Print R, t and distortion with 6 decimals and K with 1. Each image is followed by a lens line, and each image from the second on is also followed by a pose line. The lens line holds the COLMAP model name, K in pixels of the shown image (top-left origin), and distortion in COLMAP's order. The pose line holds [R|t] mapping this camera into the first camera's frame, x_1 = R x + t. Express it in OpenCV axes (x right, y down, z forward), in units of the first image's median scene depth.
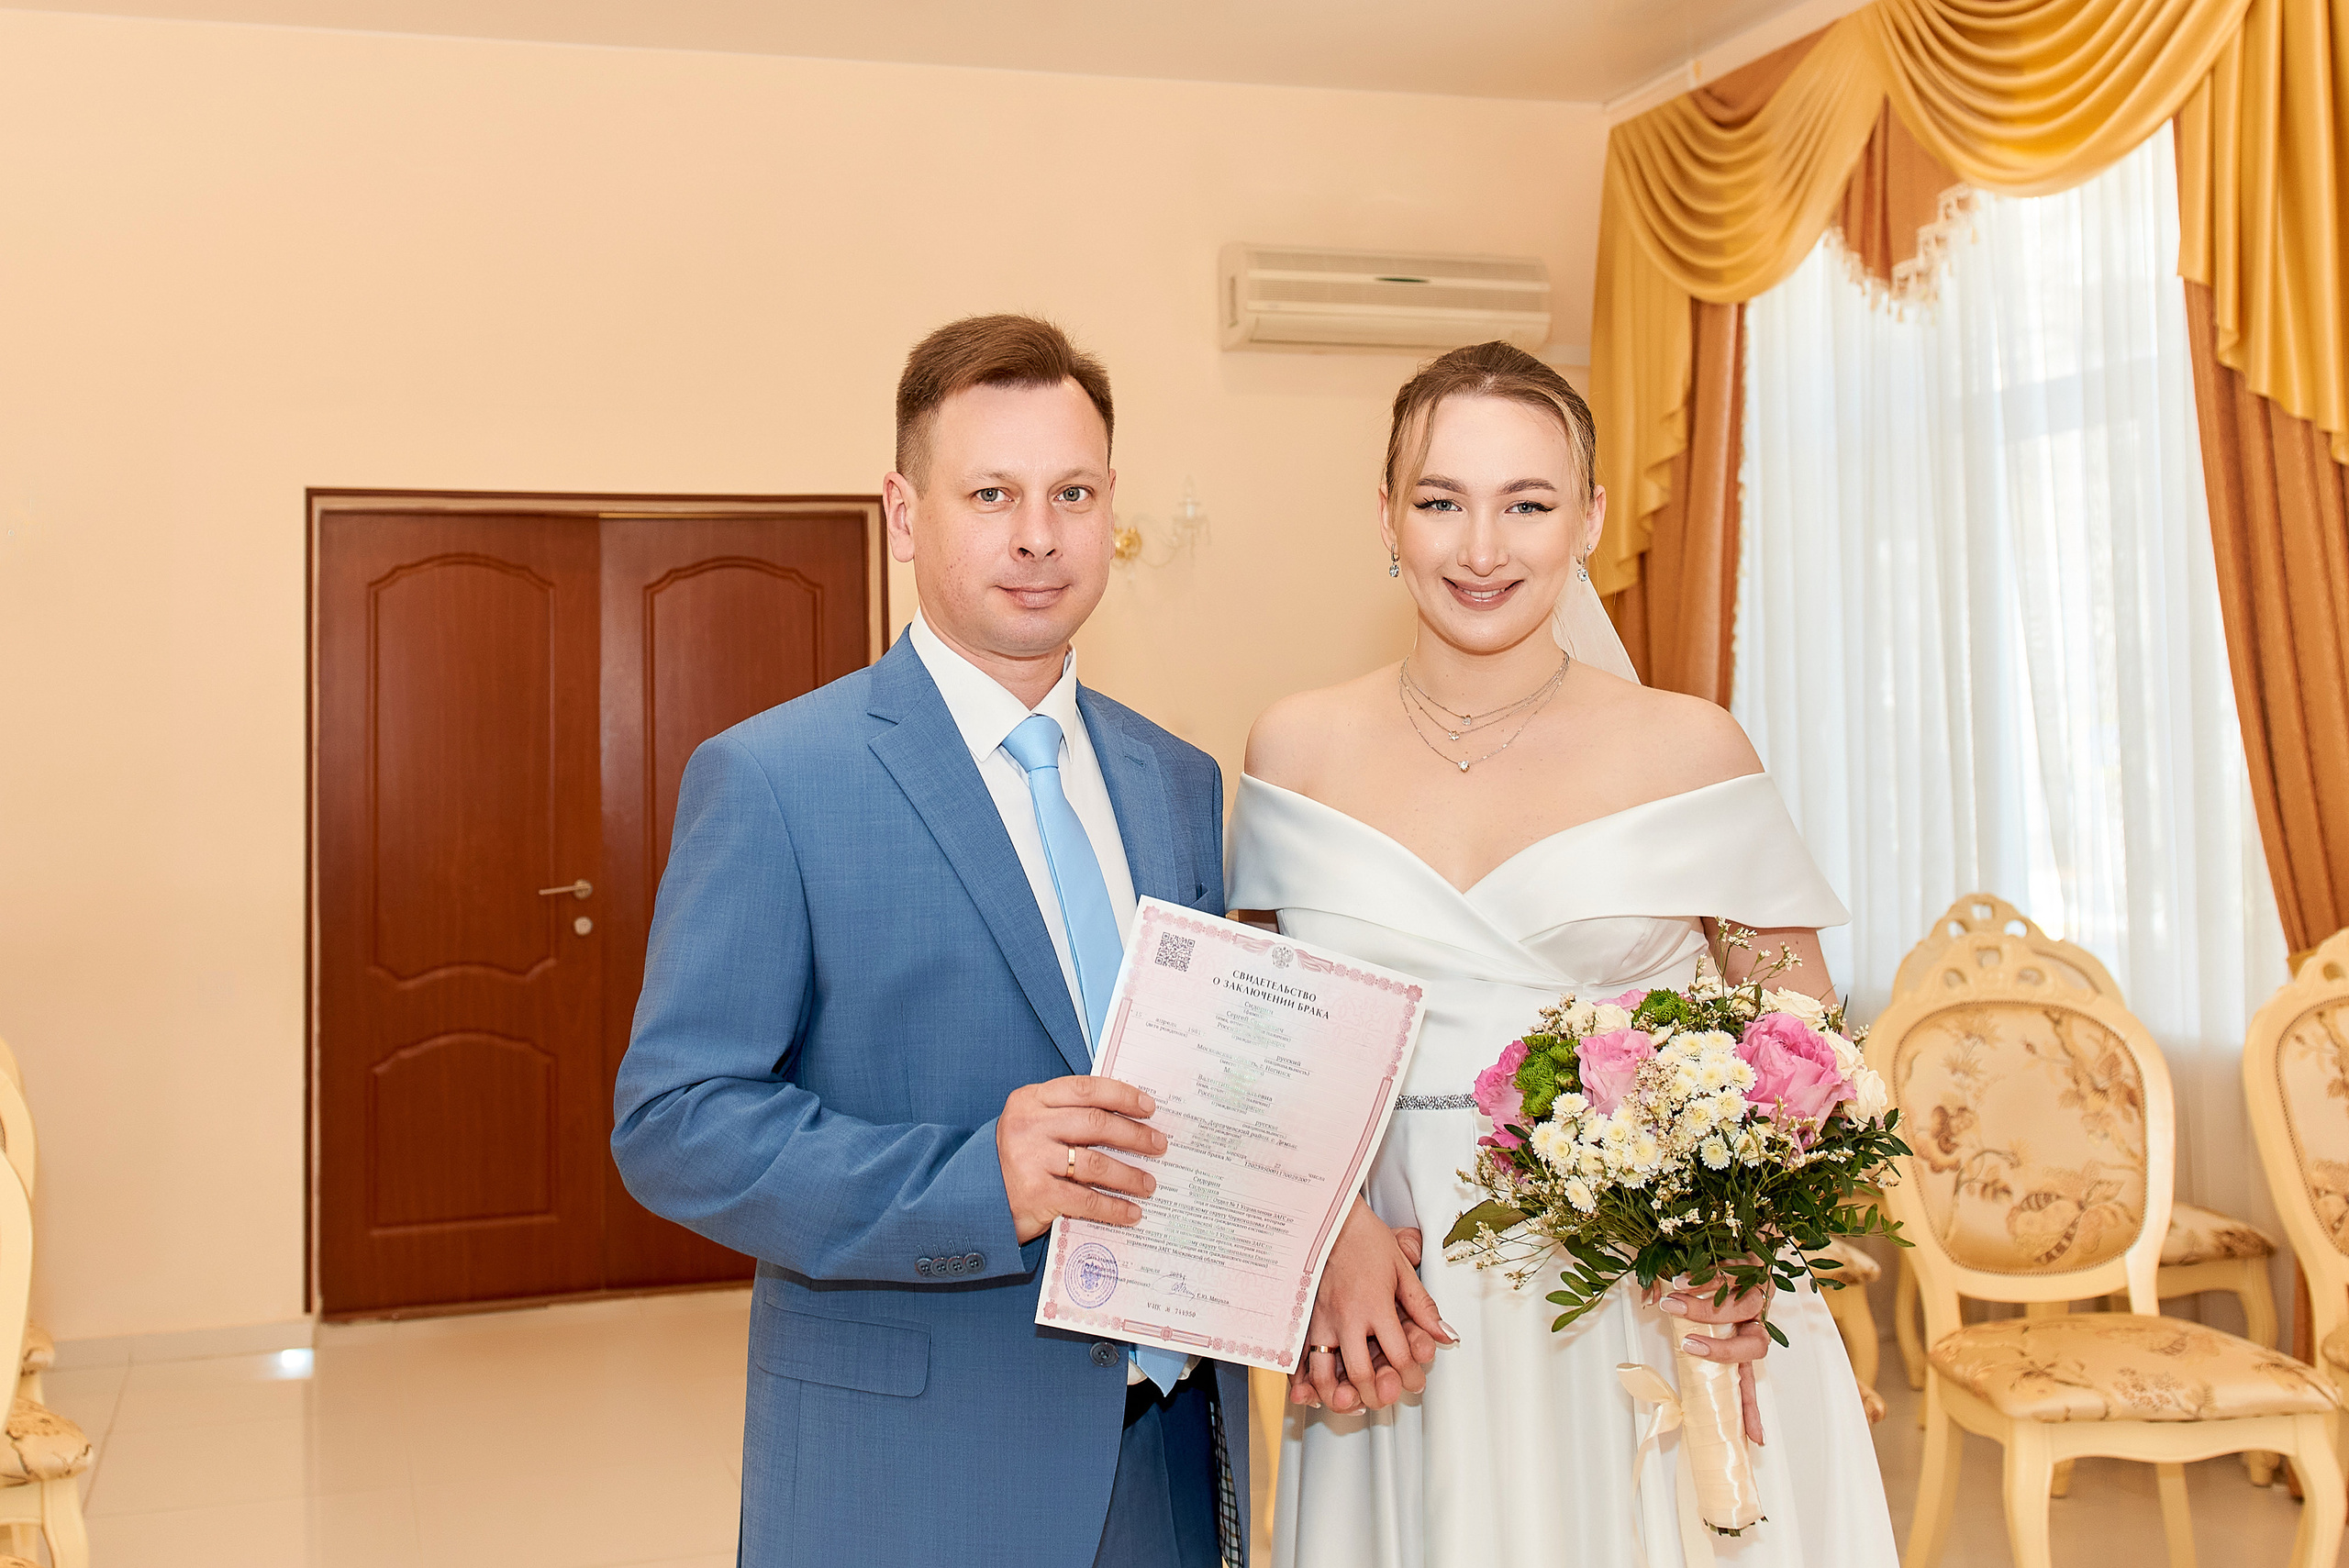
lens RADIAL K [[2446.7, 0, 1016.5], [0, 2446.7, 564.7], [0, 0, 1]] dist [-0.005564, -0.007413]
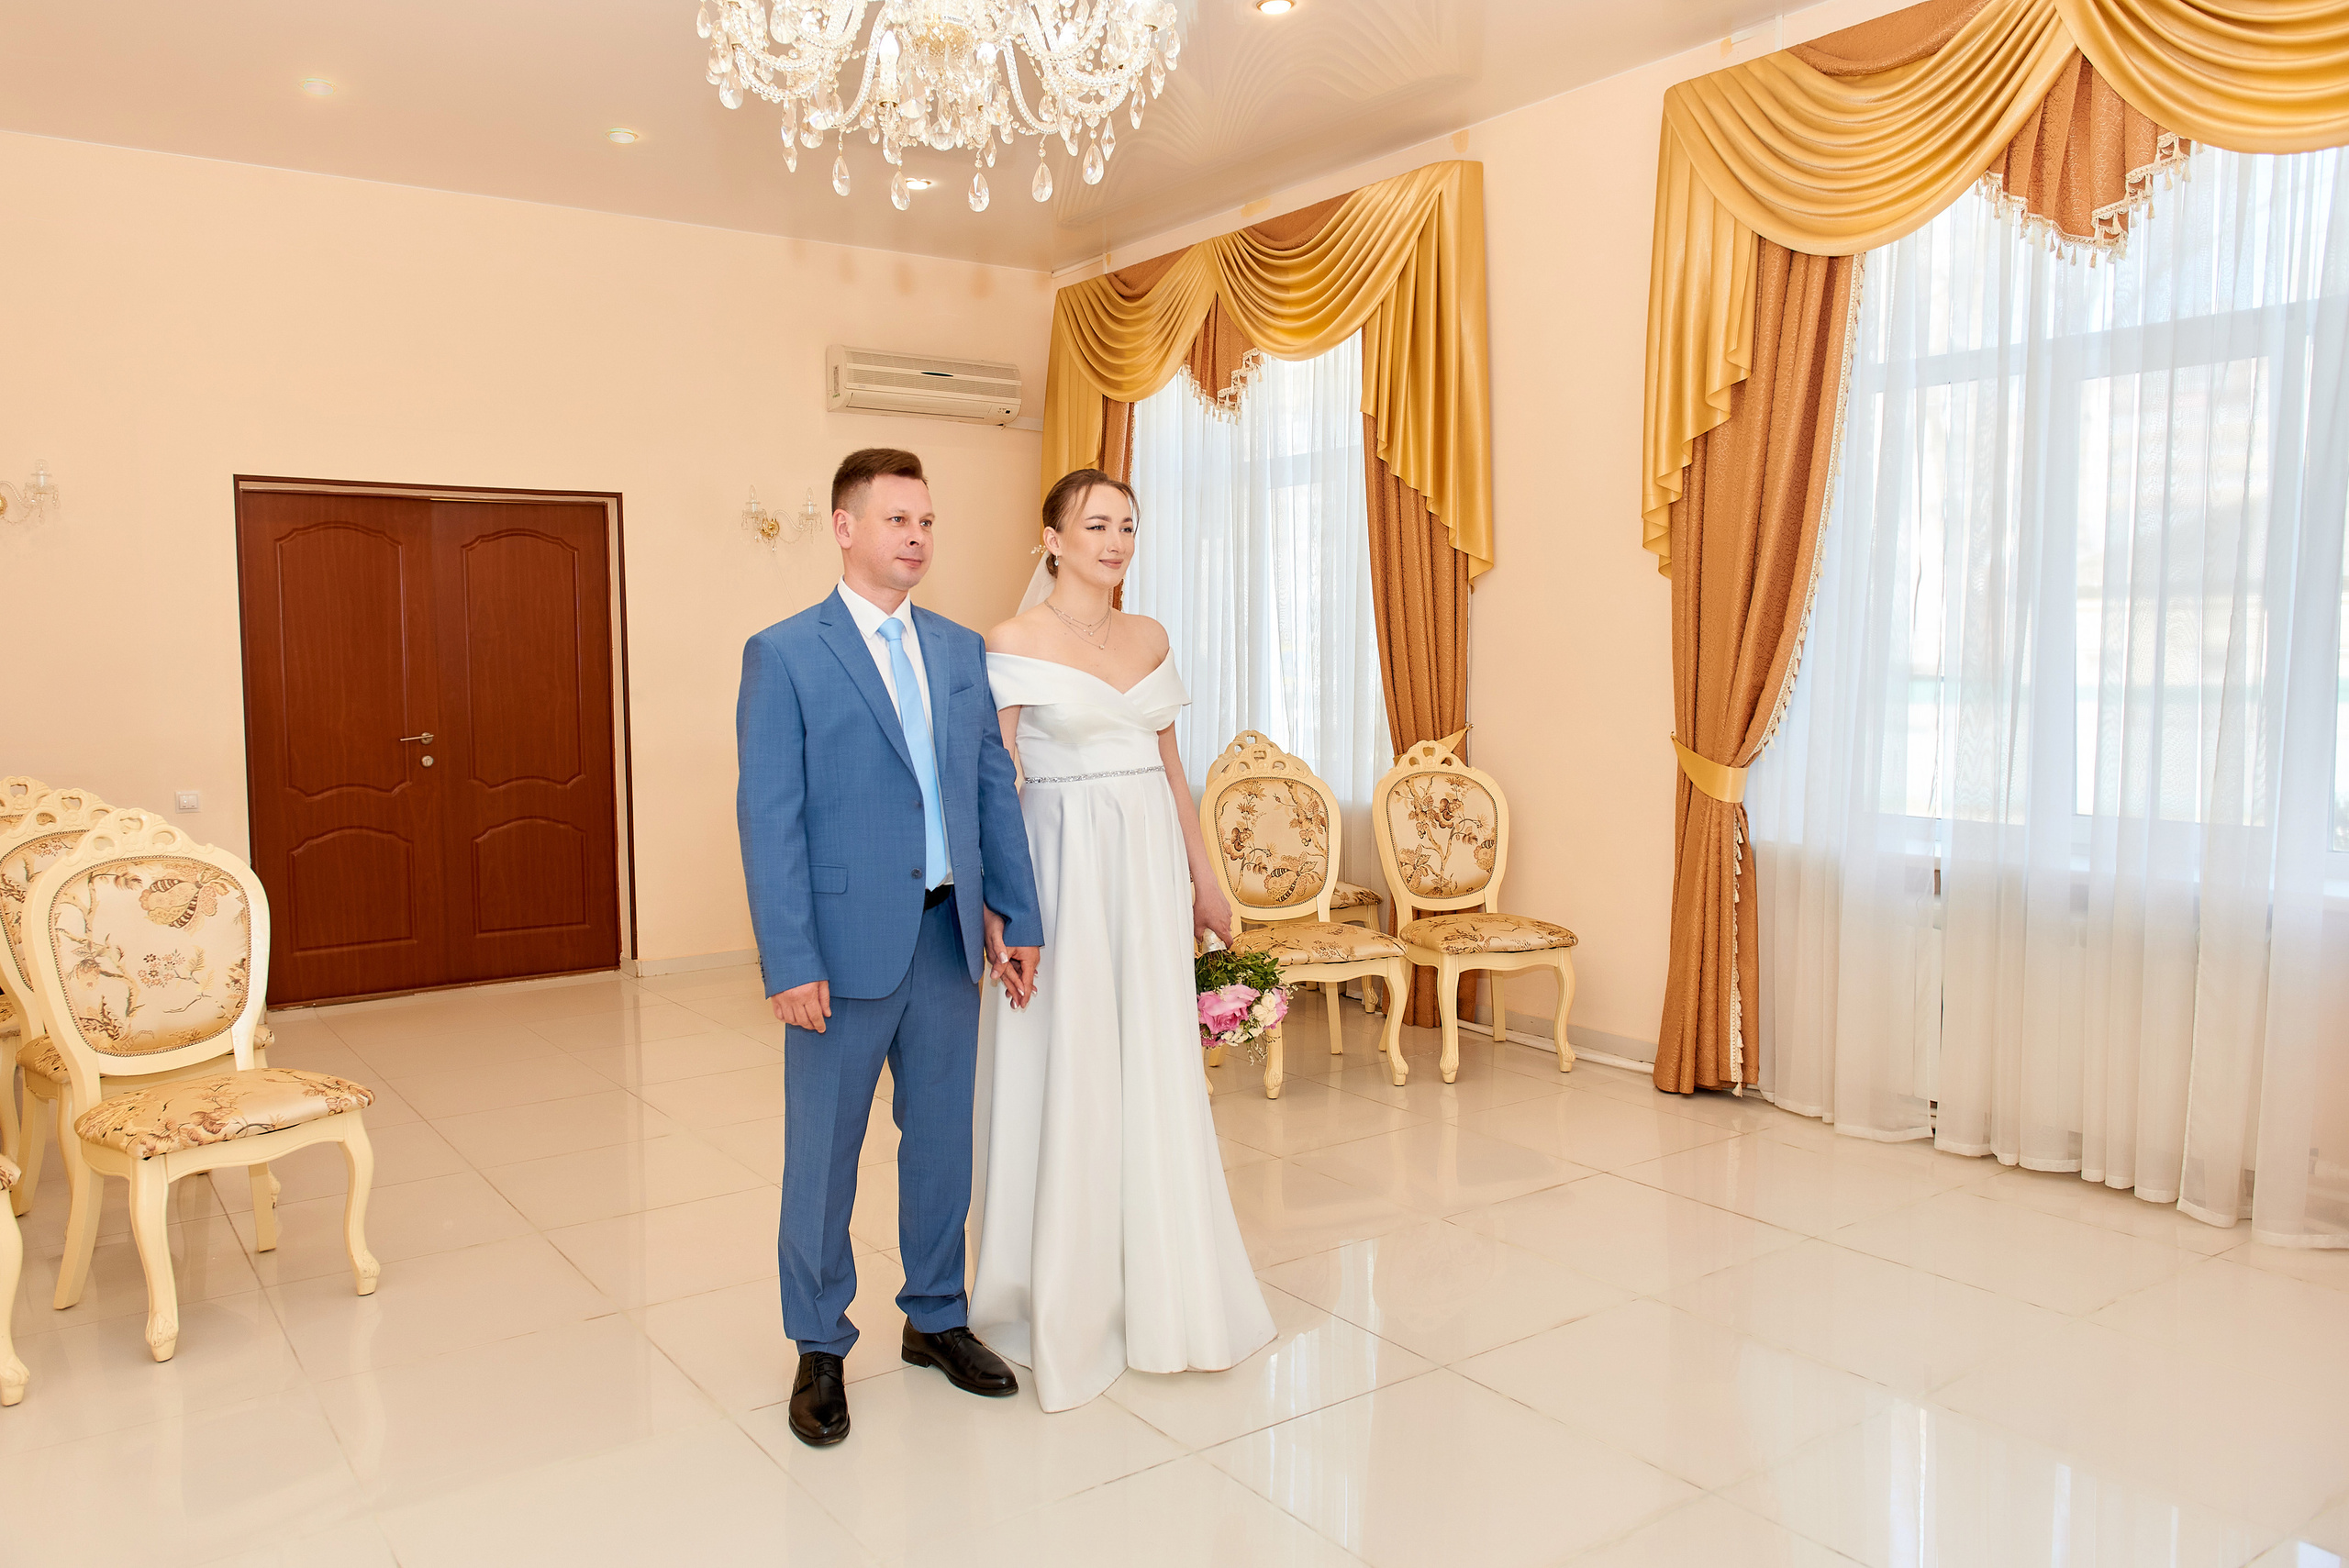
lens RADIAL K [[1683.1, 0, 1160.7], [0, 1683.1, 774.4], [0, 0, 1]] dist [-0.007091, -0.004698]
pose [[0.943096, -0.014007, 0.332226, -0.106591], [-0.031899, 0.990693, 0.132321, -0.003391], [-0.330988, -0.135389, 0.933872, -0.204354]]
